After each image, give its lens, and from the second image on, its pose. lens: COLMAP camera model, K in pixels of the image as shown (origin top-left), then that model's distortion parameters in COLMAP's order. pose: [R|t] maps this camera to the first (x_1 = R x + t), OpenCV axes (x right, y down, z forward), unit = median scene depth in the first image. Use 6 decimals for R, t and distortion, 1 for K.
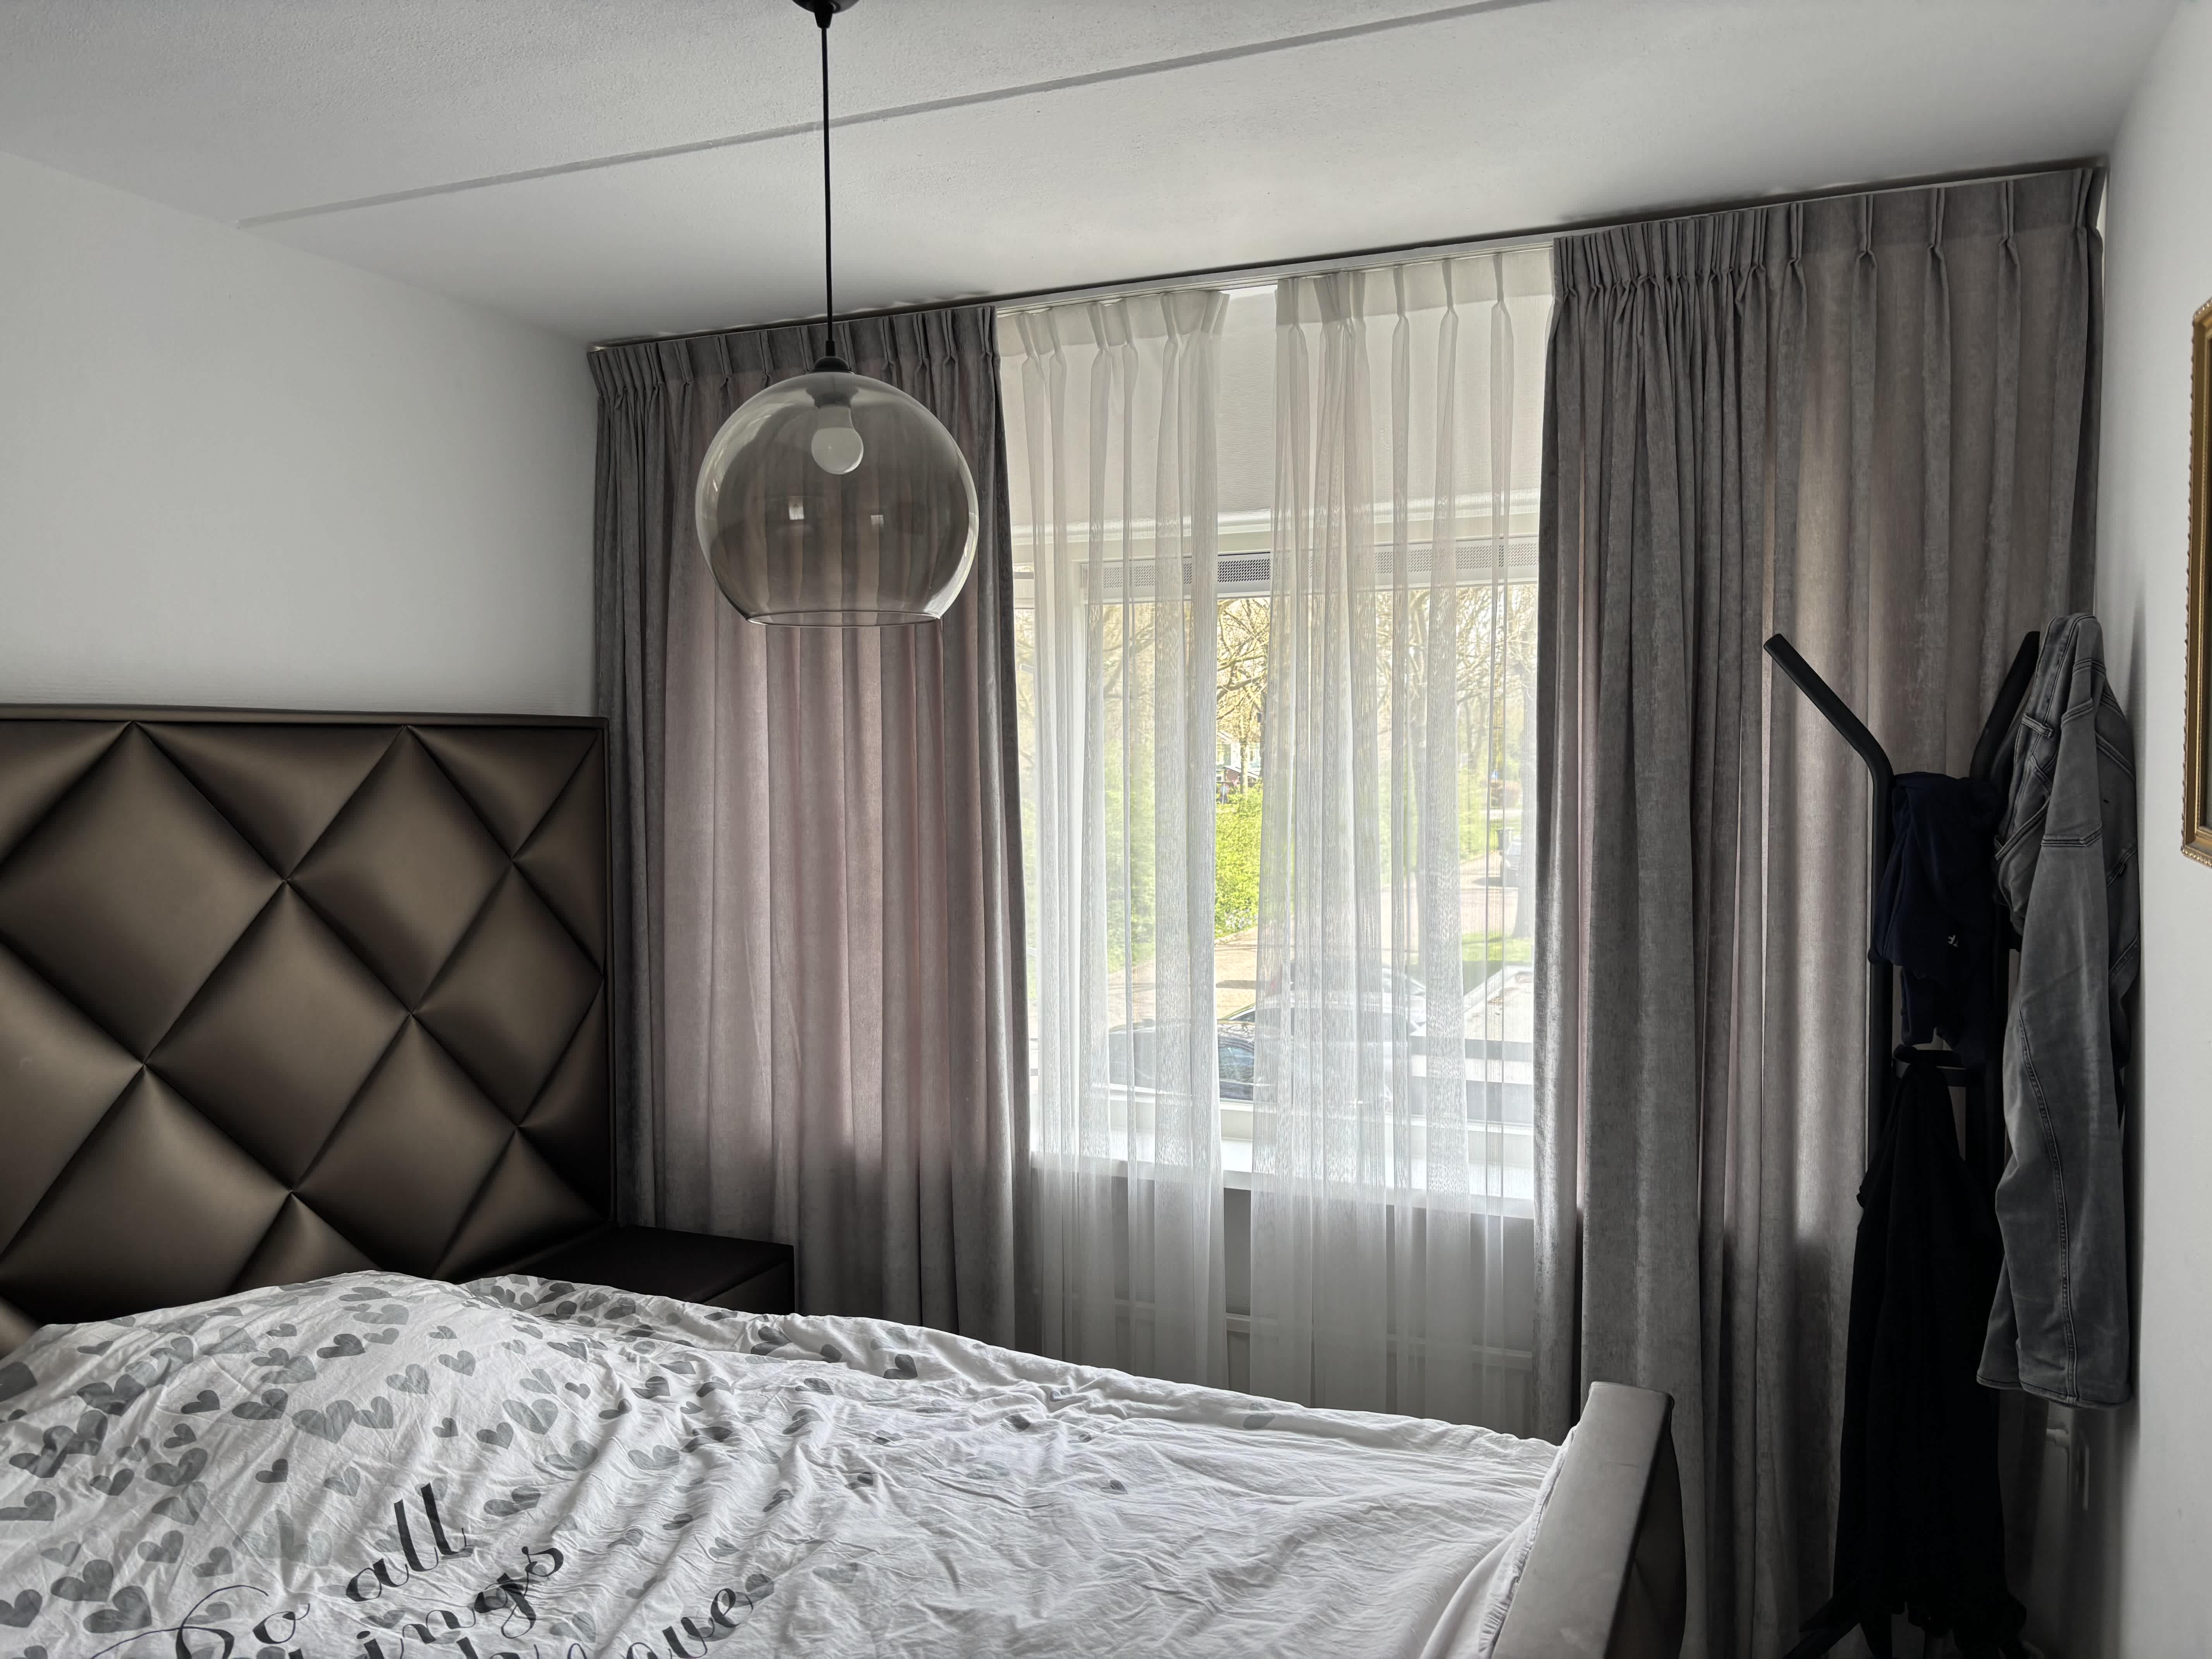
lens RADIAL K [[1659.9, 0, 1106.0], [0, 1659.9, 829.5], [0, 0, 1]] dist [0.001062, -0.001106]
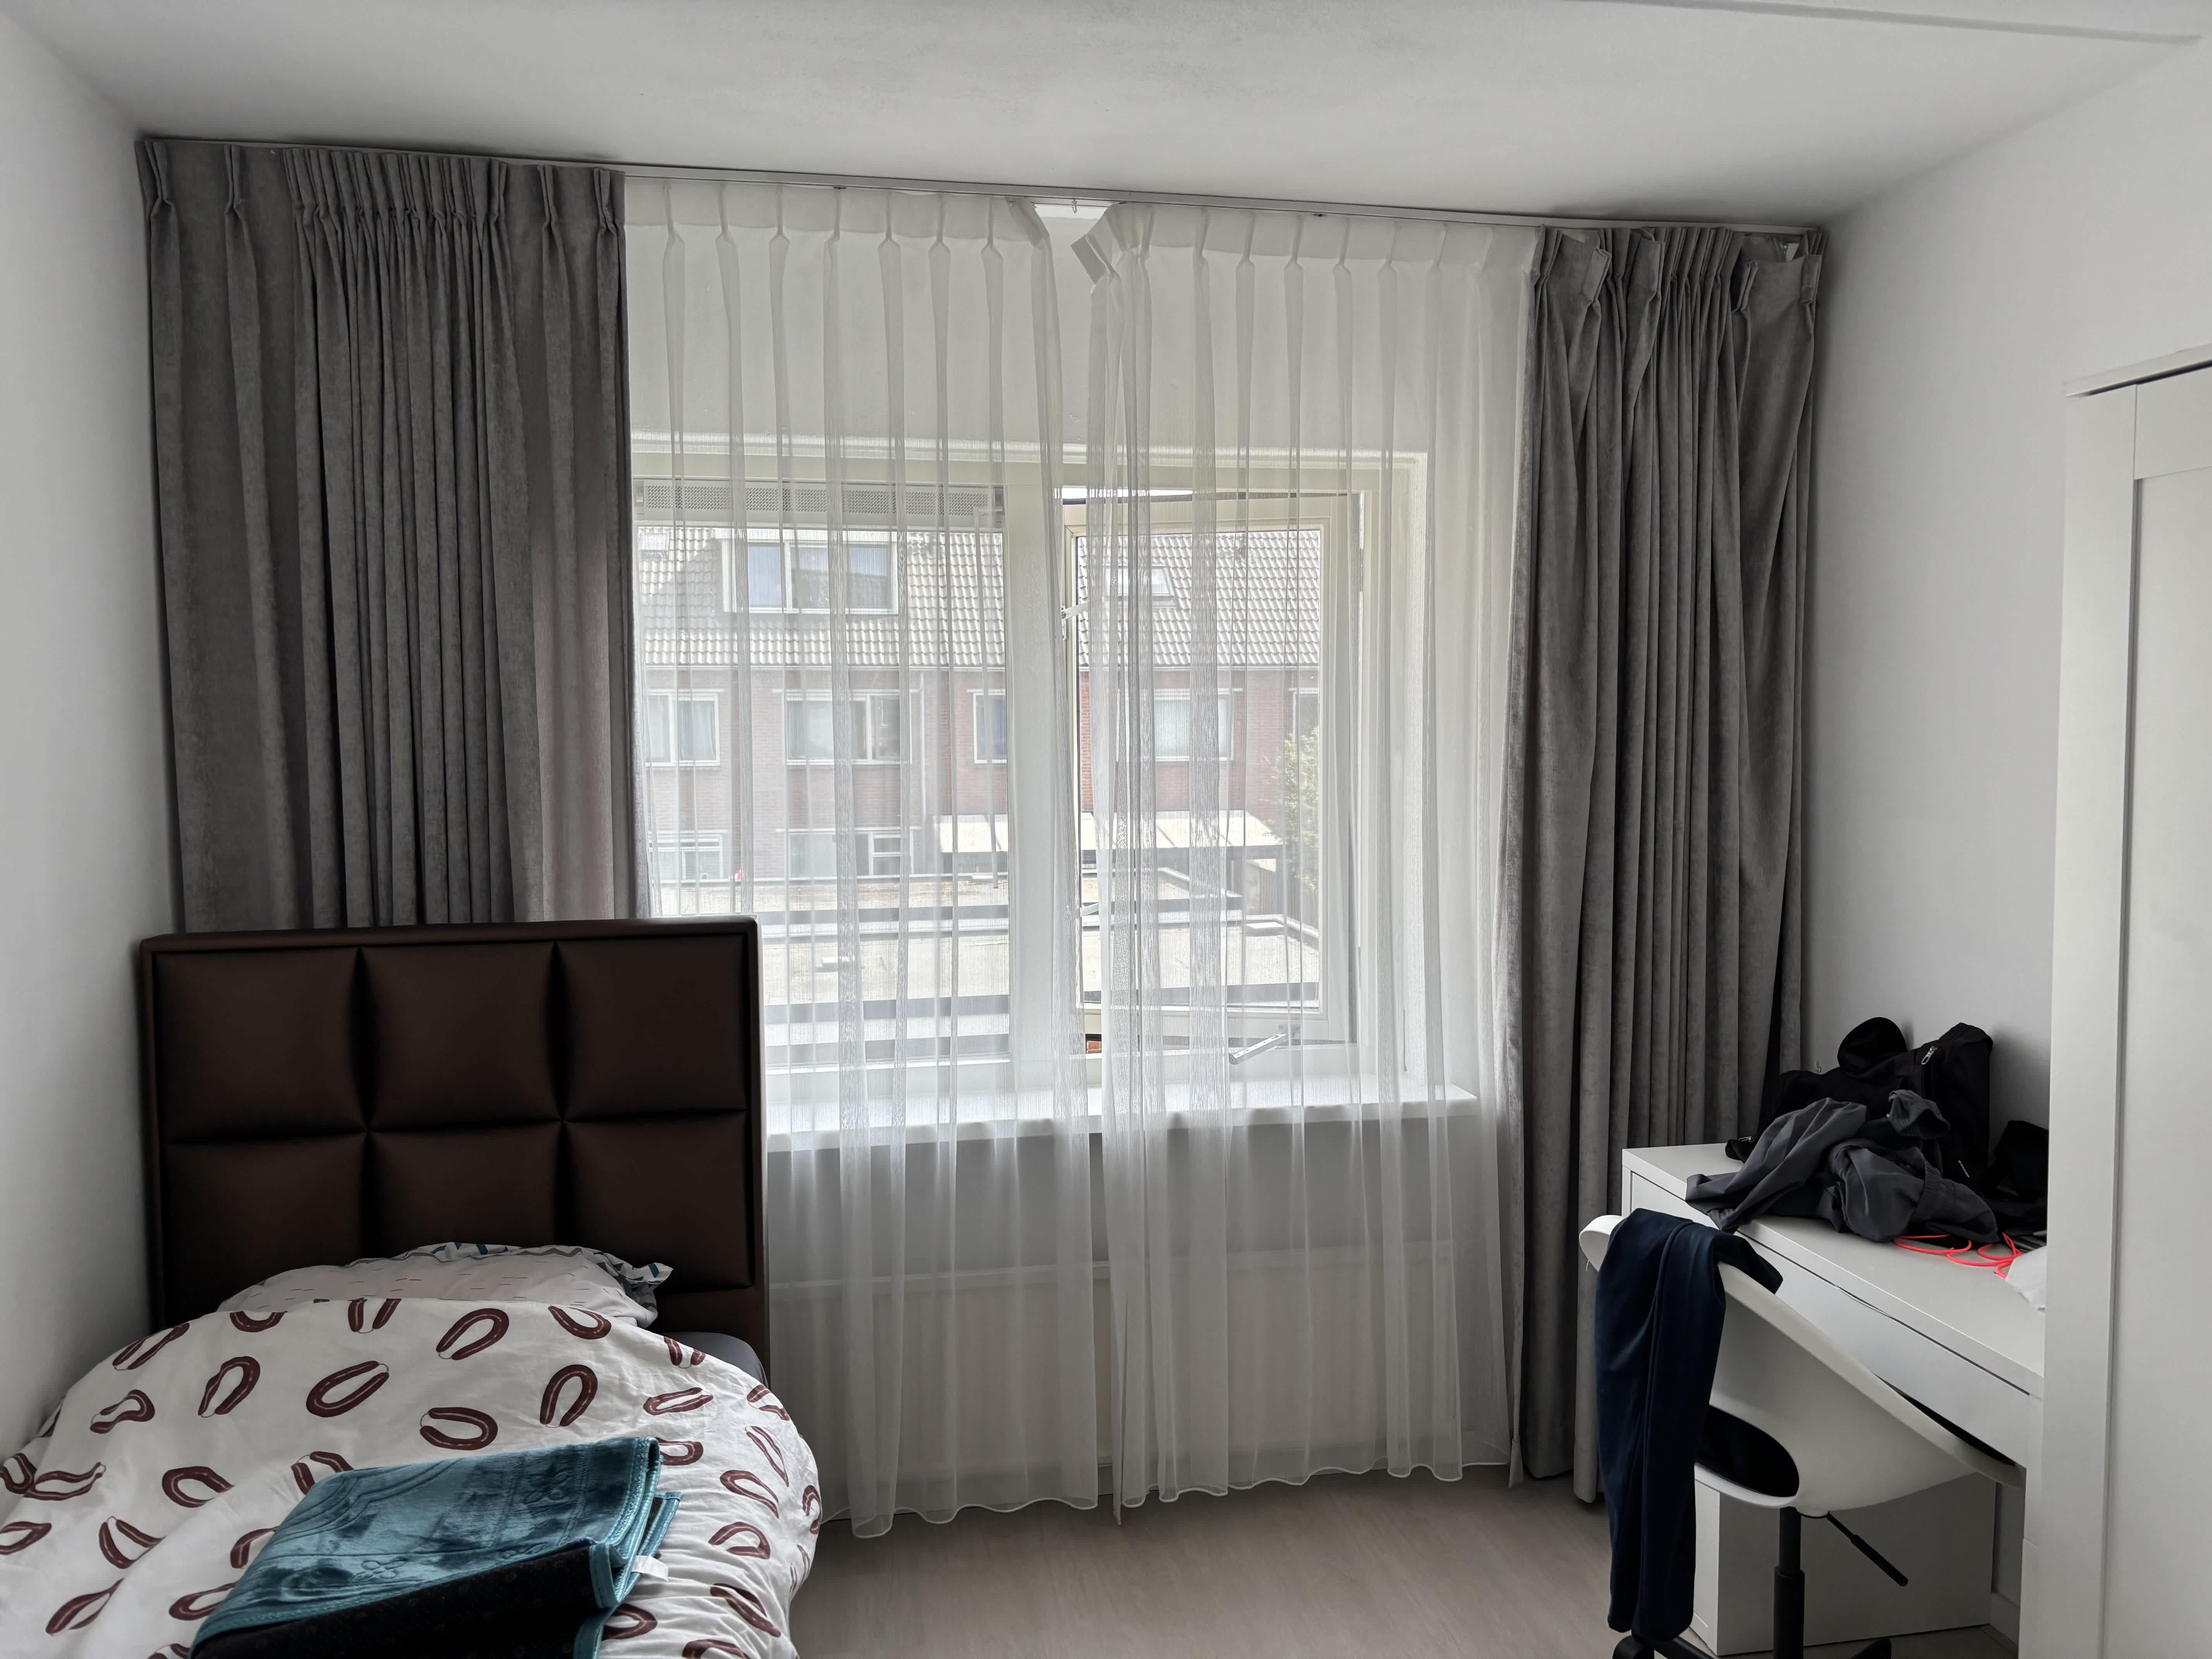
lens RADIAL K [[1659.9, 0, 1106.0], [0, 1659.9, 829.5], [0, 0, 1]] dist [0.001062, -0.001106]
pose [[0.842656, -0.027579, 0.537745, -0.337948], [0.010308, 0.999331, 0.035098, -0.000128], [-0.538353, -0.024033, 0.842377, 0.134087]]
